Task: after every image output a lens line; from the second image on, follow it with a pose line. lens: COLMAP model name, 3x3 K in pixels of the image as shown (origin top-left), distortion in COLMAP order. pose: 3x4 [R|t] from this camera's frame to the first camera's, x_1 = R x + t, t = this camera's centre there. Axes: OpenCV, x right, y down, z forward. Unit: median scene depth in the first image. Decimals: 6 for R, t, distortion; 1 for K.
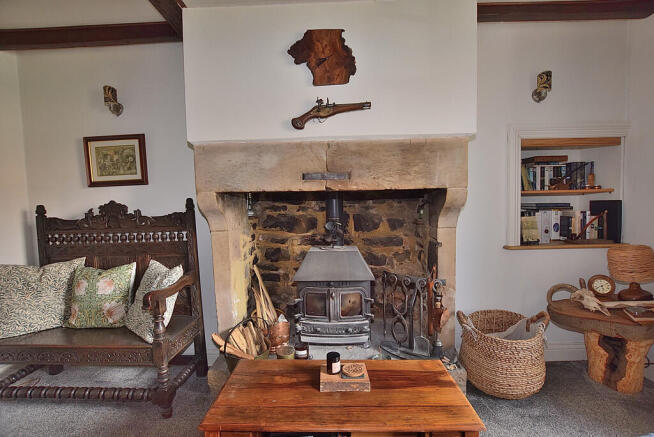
lens RADIAL K [[295.3, 0, 329.7], [0, 295.3, 221.9], [0, 0, 1]] dist [-0.031088, 0.001074]
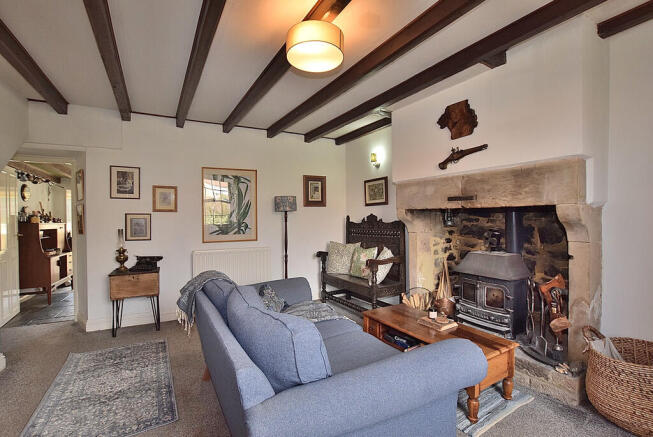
lens RADIAL K [[294.8, 0, 329.2], [0, 294.8, 221.9], [0, 0, 1]] dist [-0.031088, 0.001074]
pose [[0.543003, 0.029424, -0.839215, 0.727840], [-0.061159, 0.998118, -0.004577, 0.007306], [0.837501, 0.053811, 0.543780, -0.280940]]
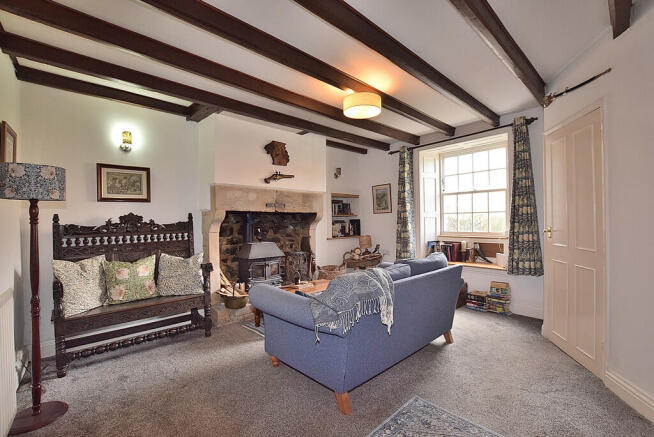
lens RADIAL K [[295.3, 0, 329.7], [0, 295.3, 221.9], [0, 0, 1]] dist [-0.031088, 0.001074]
pose [[0.699561, 0.013192, 0.714451, -1.097685], [0.042504, 0.997291, -0.060032, 0.098268], [-0.713307, 0.072363, 0.697106, -0.676835]]
